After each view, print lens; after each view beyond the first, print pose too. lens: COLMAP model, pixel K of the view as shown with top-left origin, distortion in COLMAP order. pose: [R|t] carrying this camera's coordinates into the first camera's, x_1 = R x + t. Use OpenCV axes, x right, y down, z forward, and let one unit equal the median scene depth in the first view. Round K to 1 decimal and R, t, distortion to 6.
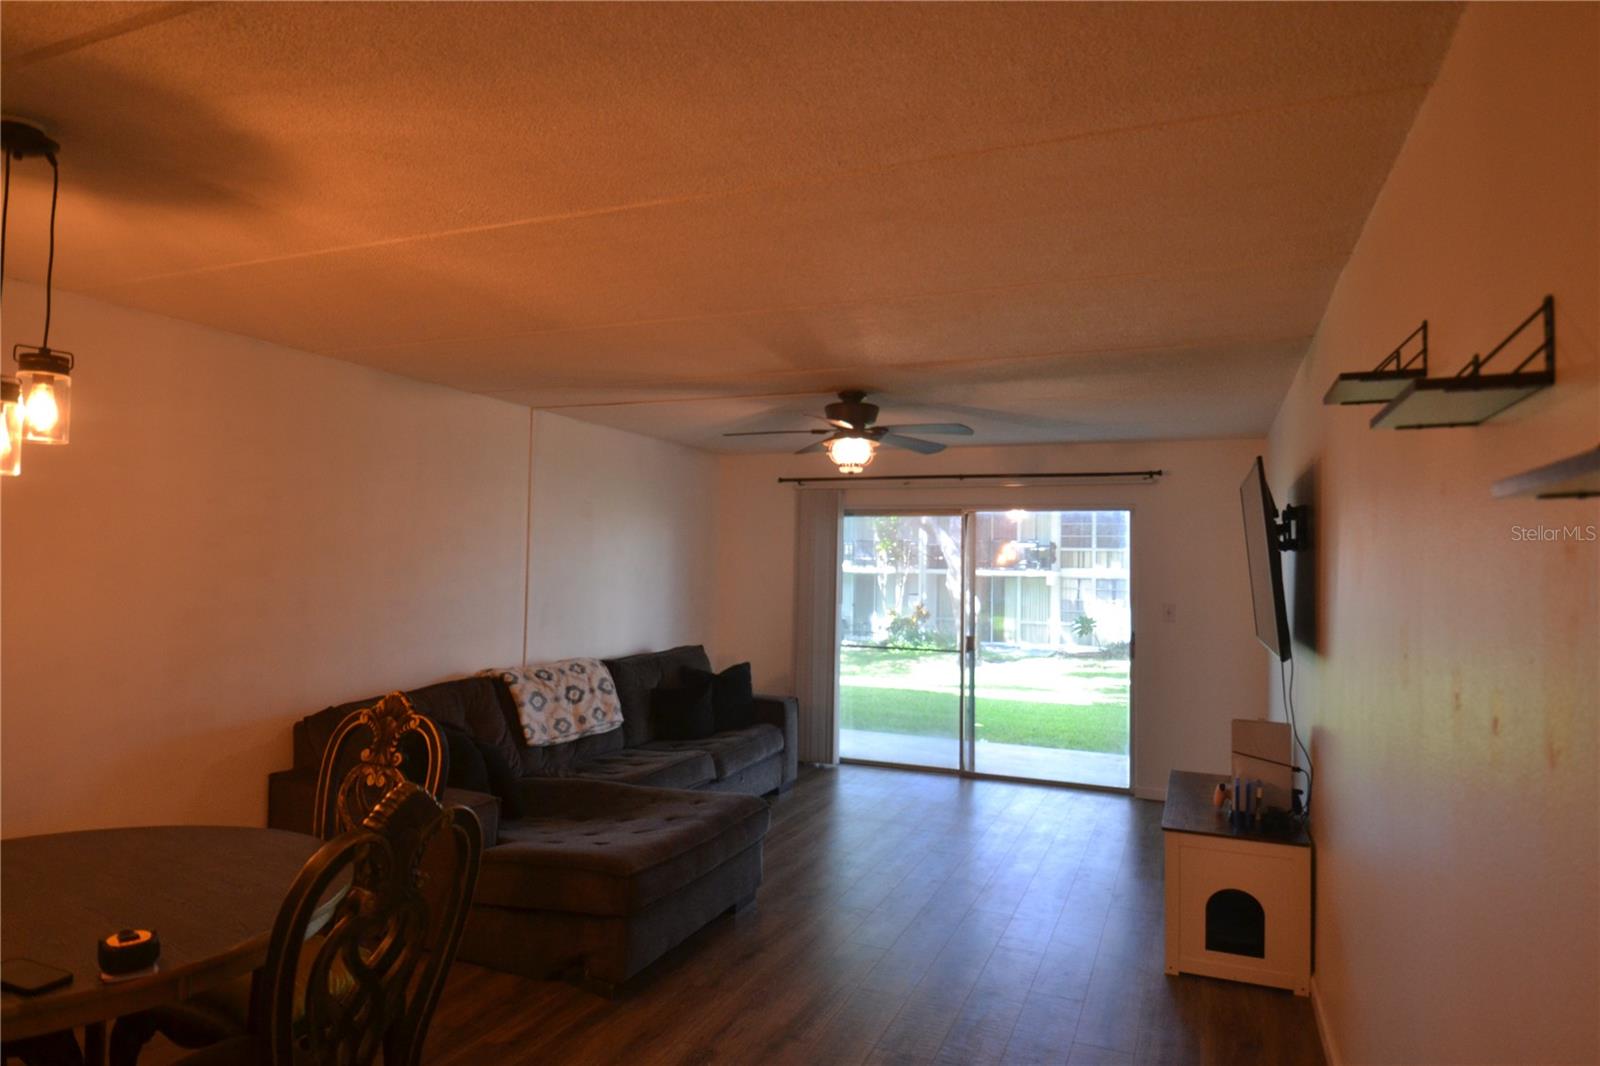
lens RADIAL K [[973.7, 0, 800.0], [0, 973.7, 533.0], [0, 0, 1]] dist [0.050206, -0.064334]
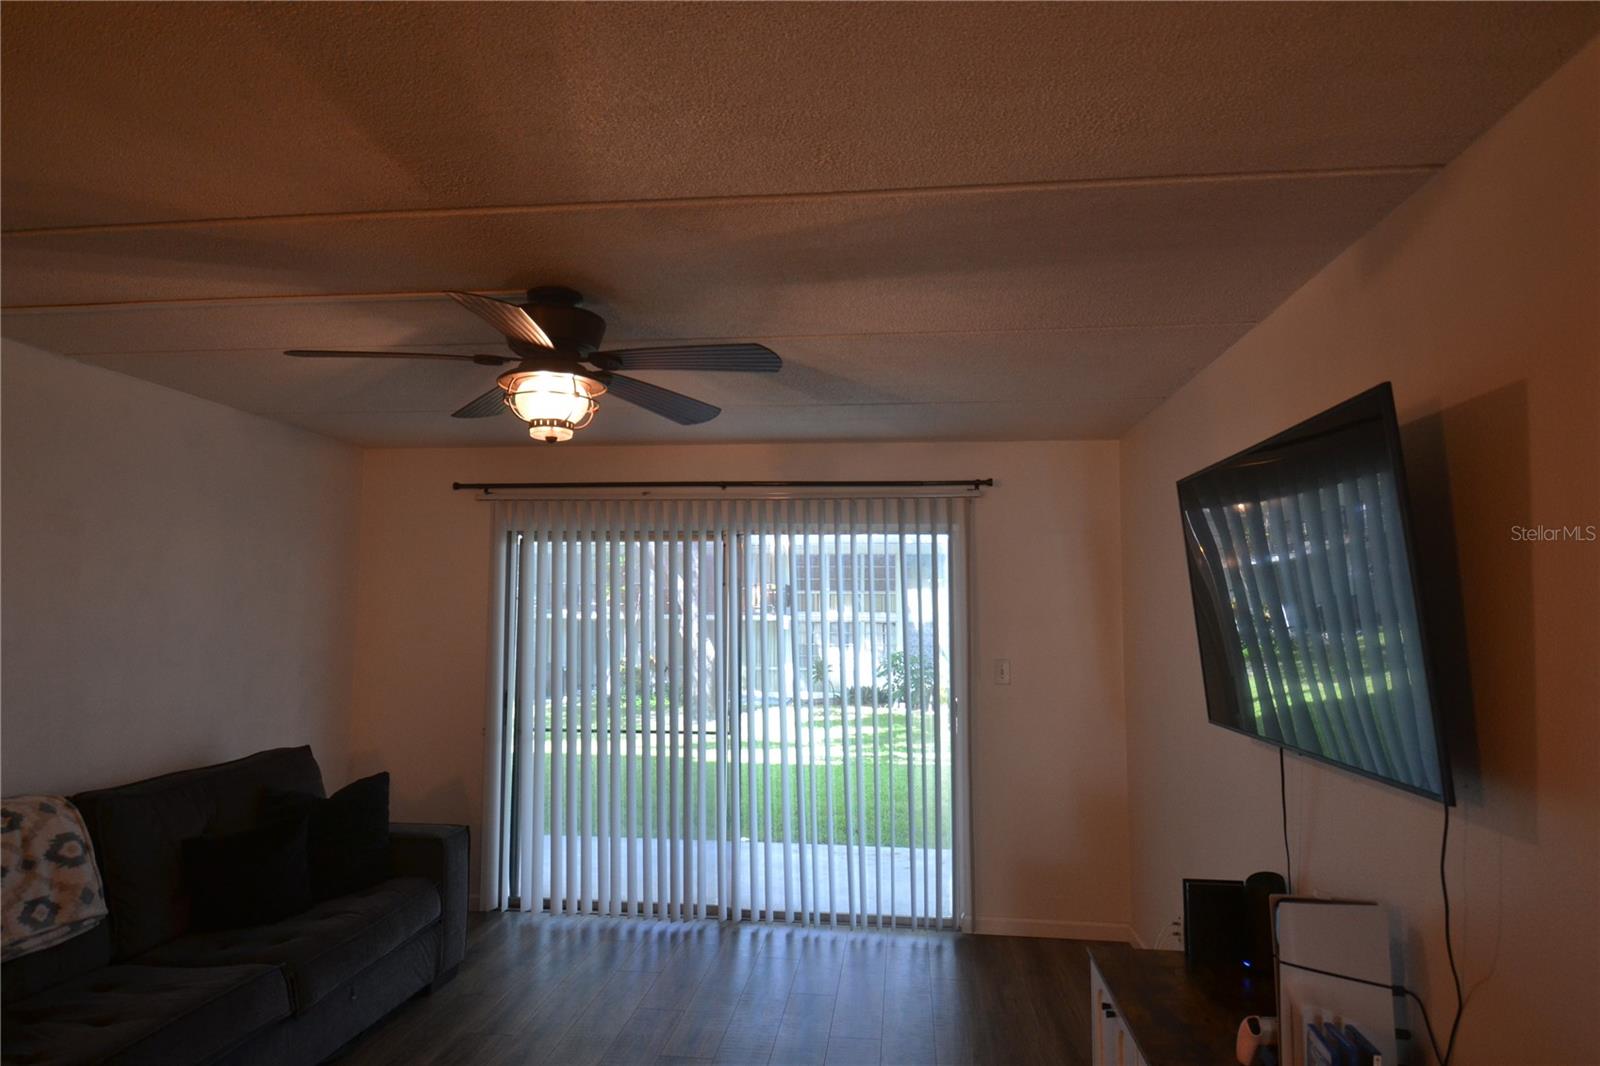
lens RADIAL K [[964.7, 0, 793.9], [0, 964.7, 532.6], [0, 0, 1]] dist [0.048327, -0.062239]
pose [[0.963092, 0.010859, 0.268955, 0.029396], [0.001972, 0.998875, -0.047390, 0.011668], [-0.269167, 0.046171, 0.961986, 0.349808]]
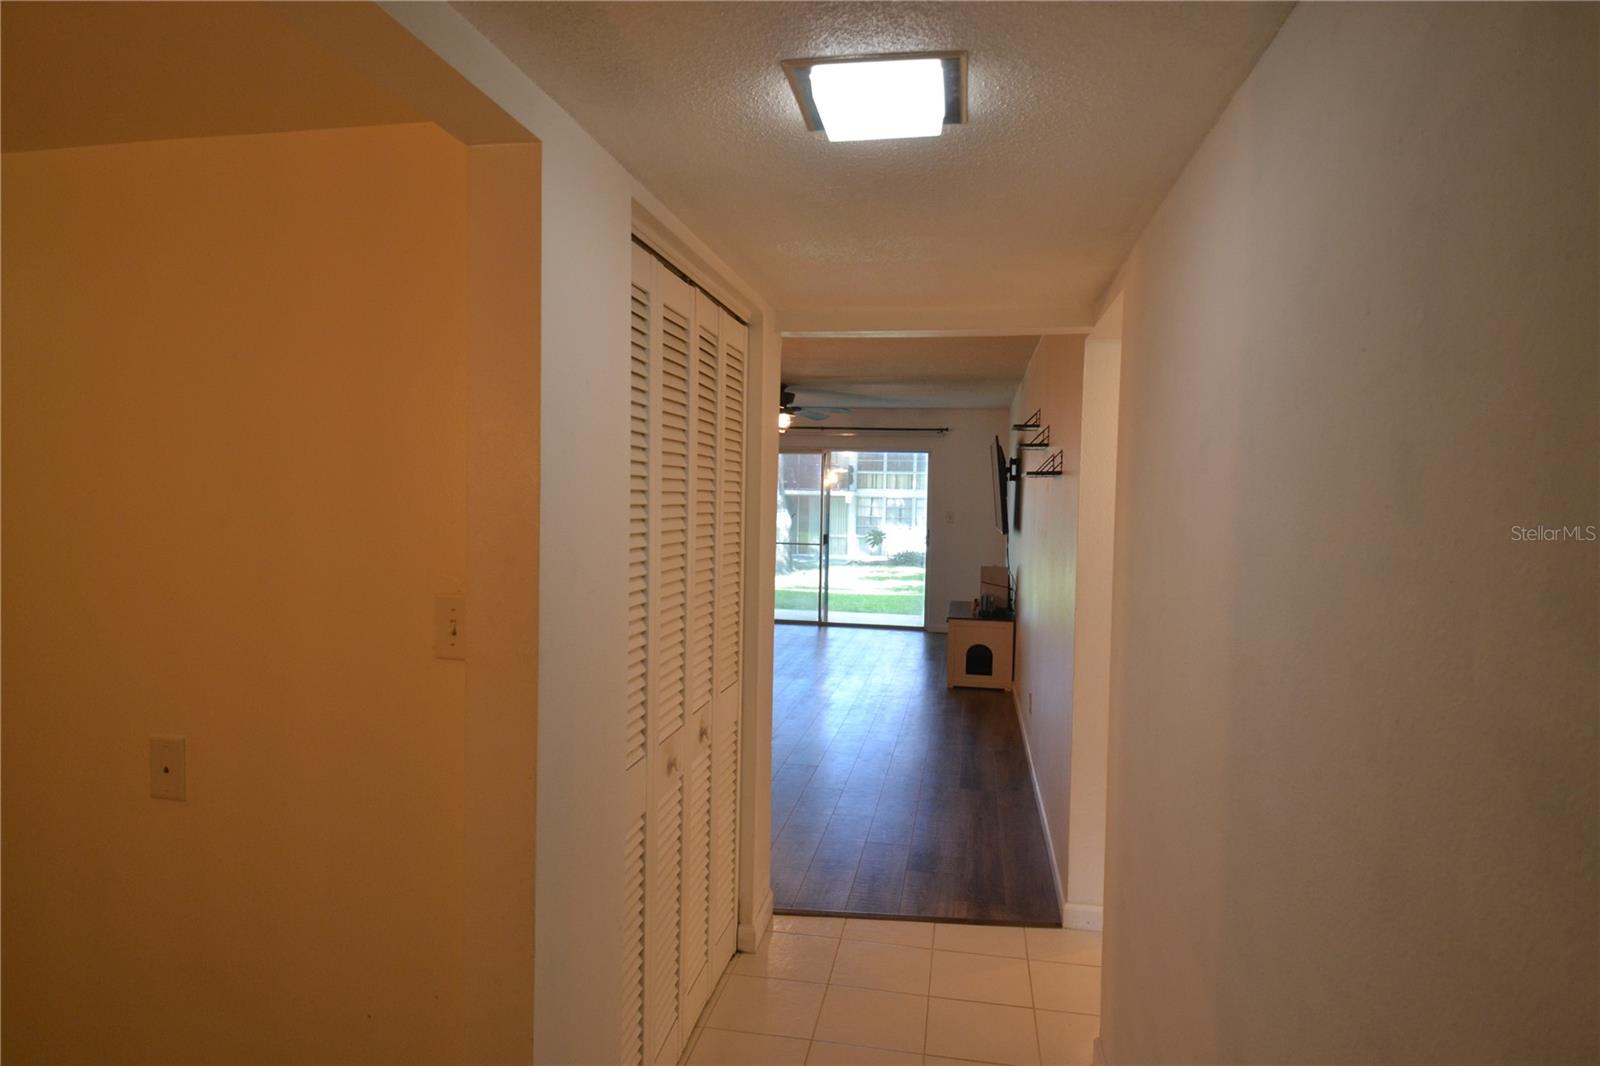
lens RADIAL K [[964.7, 0, 793.9], [0, 964.7, 532.6], [0, 0, 1]] dist [0.048327, -0.062239]
pose [[0.978779, -0.005979, 0.204832, -0.203924], [-0.010870, 0.996652, 0.081037, -0.019590], [-0.204630, -0.081544, 0.975437, -0.507015]]
